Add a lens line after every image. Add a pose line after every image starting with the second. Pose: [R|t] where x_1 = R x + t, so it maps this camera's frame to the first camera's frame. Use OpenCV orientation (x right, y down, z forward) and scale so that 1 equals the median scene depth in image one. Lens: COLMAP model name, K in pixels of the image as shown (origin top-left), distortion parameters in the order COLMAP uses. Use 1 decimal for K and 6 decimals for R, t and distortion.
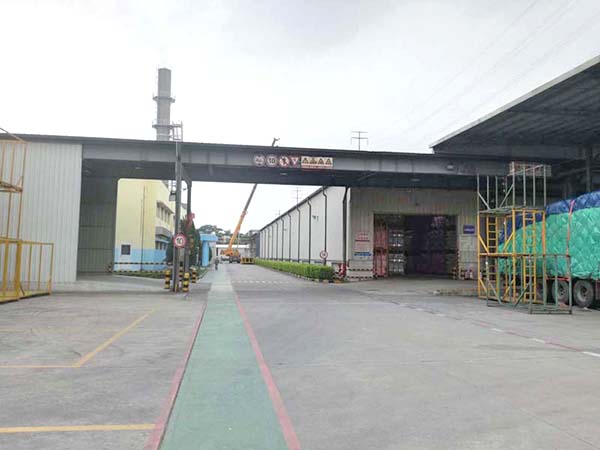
lens RADIAL K [[486.3, 0, 300.0], [0, 486.3, 225.0], [0, 0, 1]] dist [-0.000737, -0.006415]
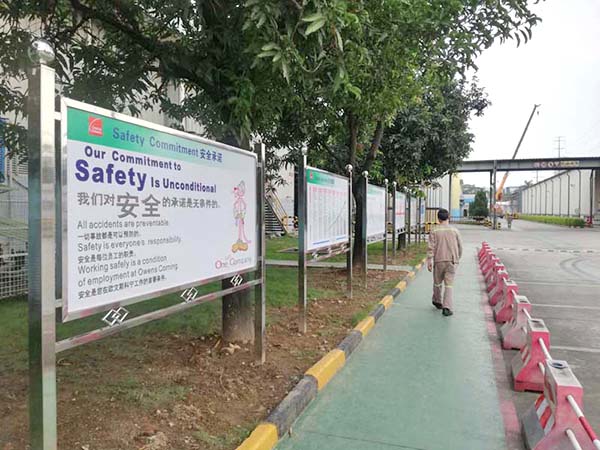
lens RADIAL K [[486.3, 0, 300.0], [0, 486.3, 225.0], [0, 0, 1]] dist [-0.000737, -0.006415]
pose [[0.880263, 0.002919, -0.474477, 0.001488], [0.039418, 0.996075, 0.079256, -0.016136], [0.472846, -0.088469, 0.876693, -0.241472]]
